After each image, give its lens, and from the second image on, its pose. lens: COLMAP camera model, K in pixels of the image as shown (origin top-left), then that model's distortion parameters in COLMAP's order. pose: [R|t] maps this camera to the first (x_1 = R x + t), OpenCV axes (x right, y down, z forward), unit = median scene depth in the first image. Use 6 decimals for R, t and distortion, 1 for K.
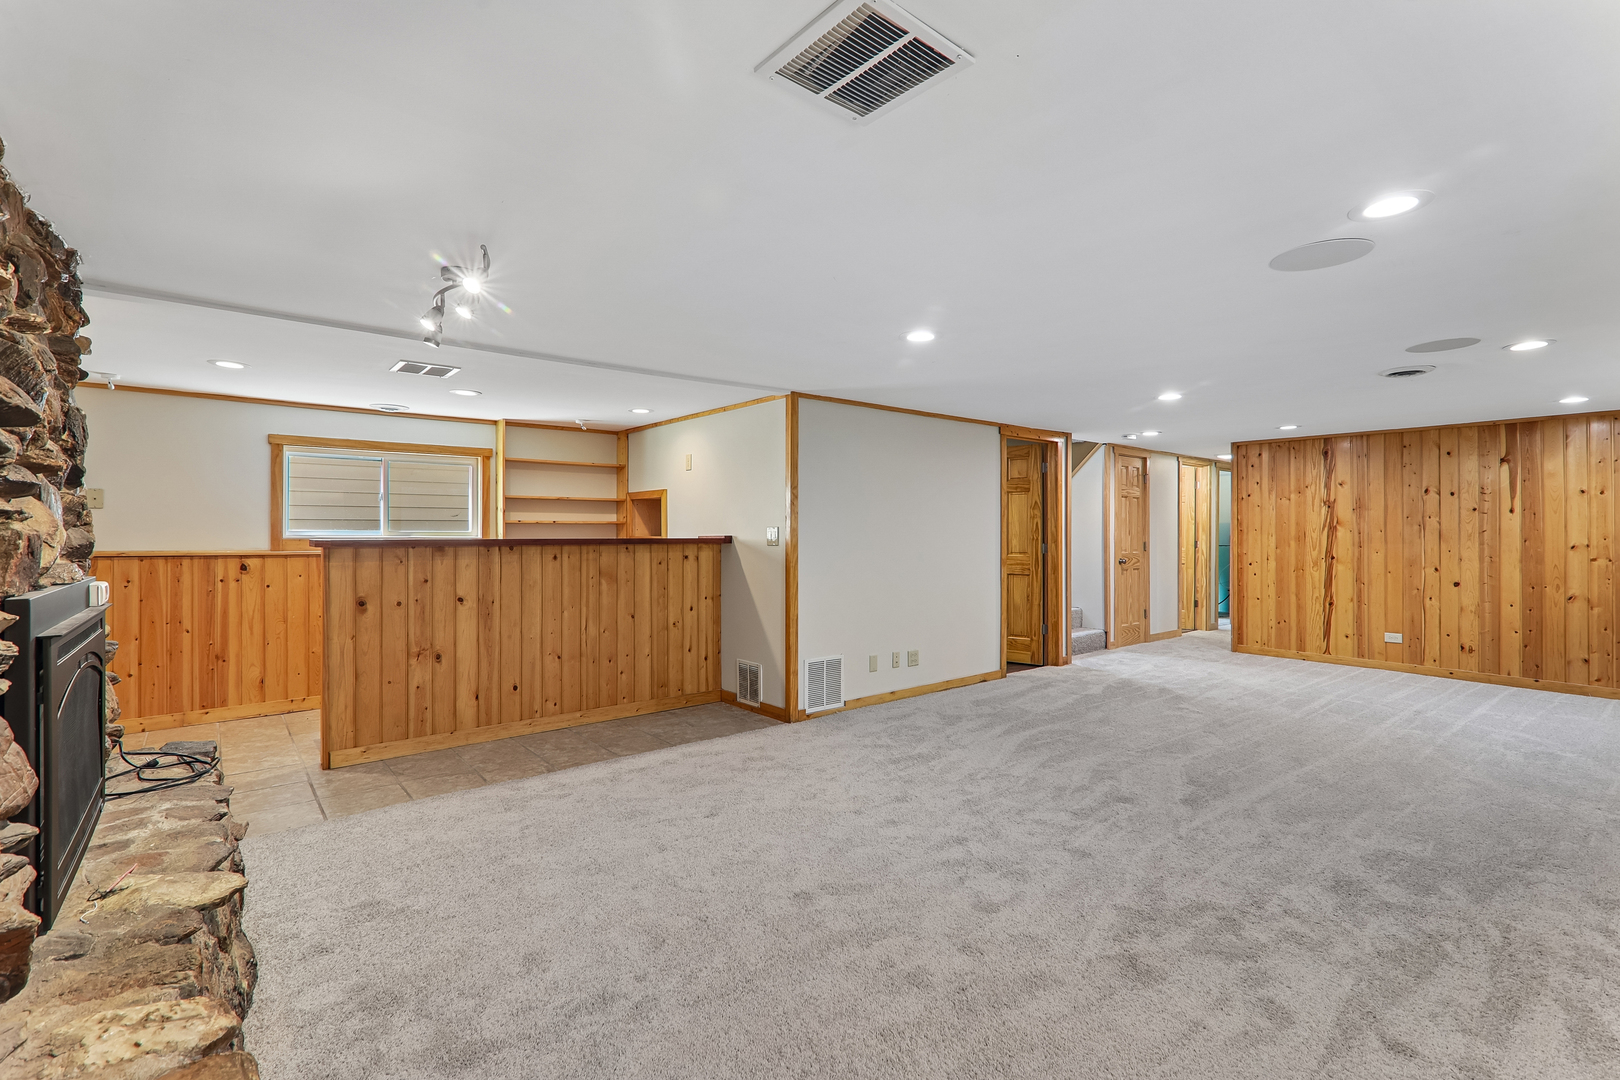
lens RADIAL K [[741.5, 0, 805.1], [0, 741.5, 534.2], [0, 0, 1]] dist [-0.003348, 0.000788]
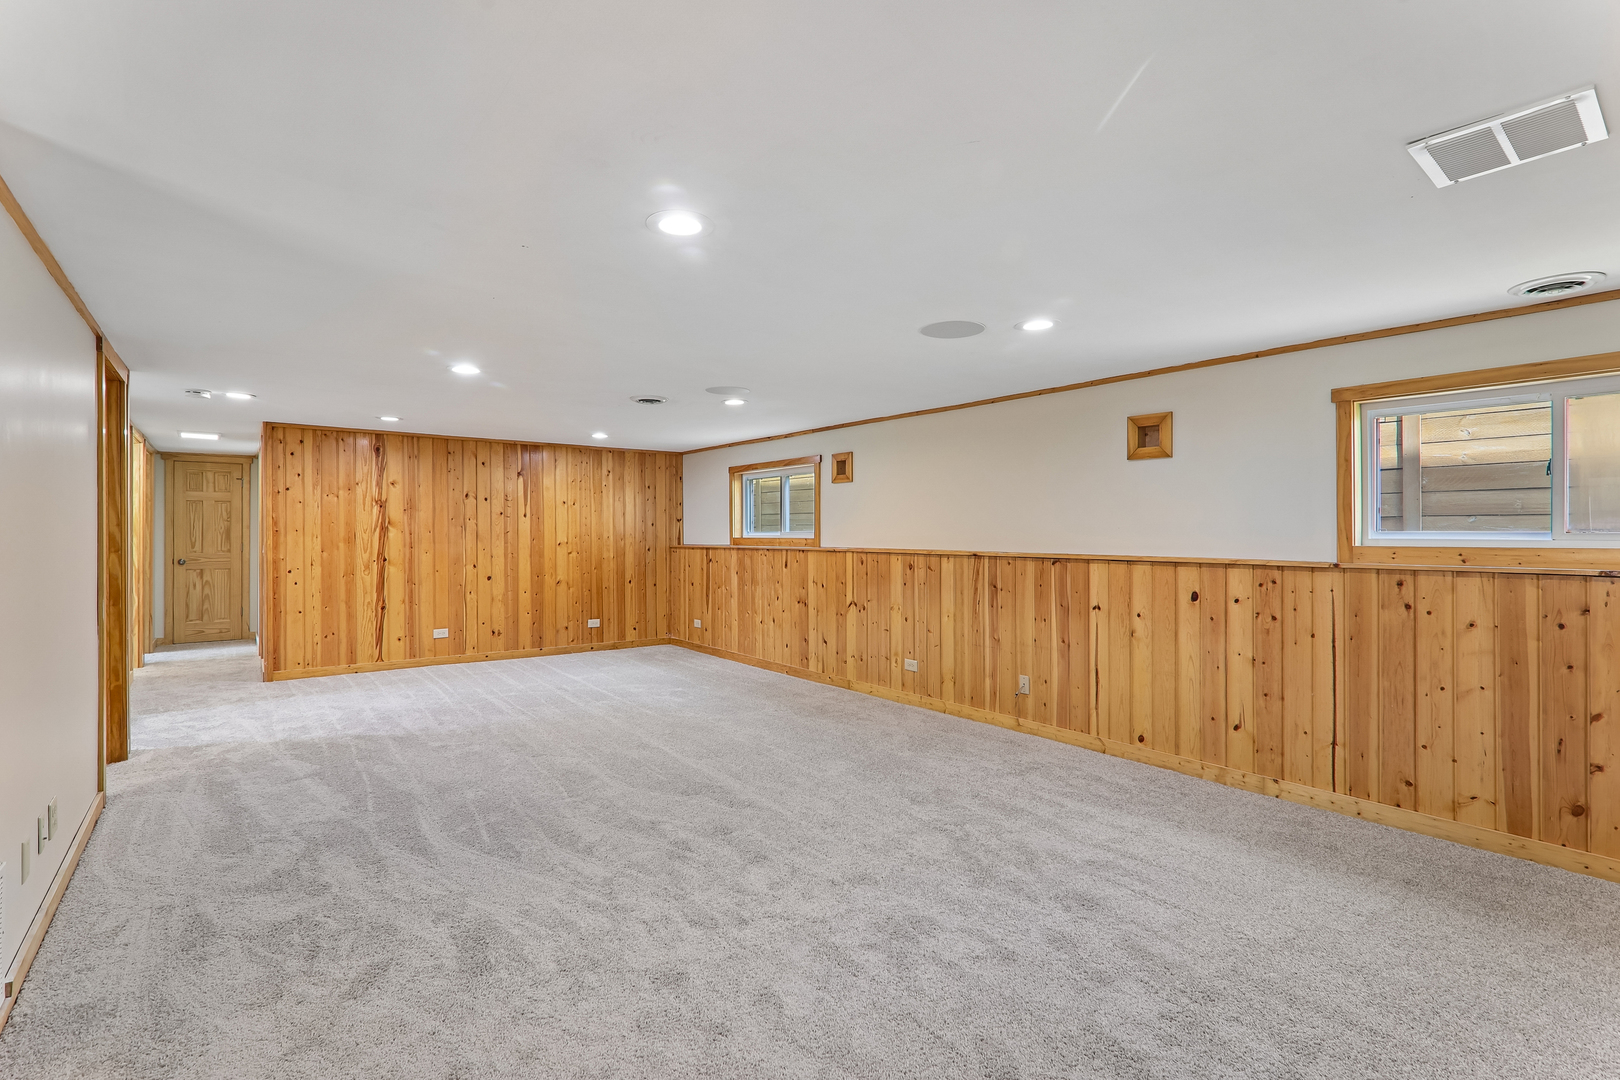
lens RADIAL K [[741.5, 0, 807.4], [0, 741.5, 532.8], [0, 0, 1]] dist [-0.003348, 0.000788]
pose [[0.023190, -0.003173, 0.999726, -0.252704], [0.003932, 0.999988, 0.003082, -0.004177], [-0.999723, 0.003860, 0.023203, 0.468746]]
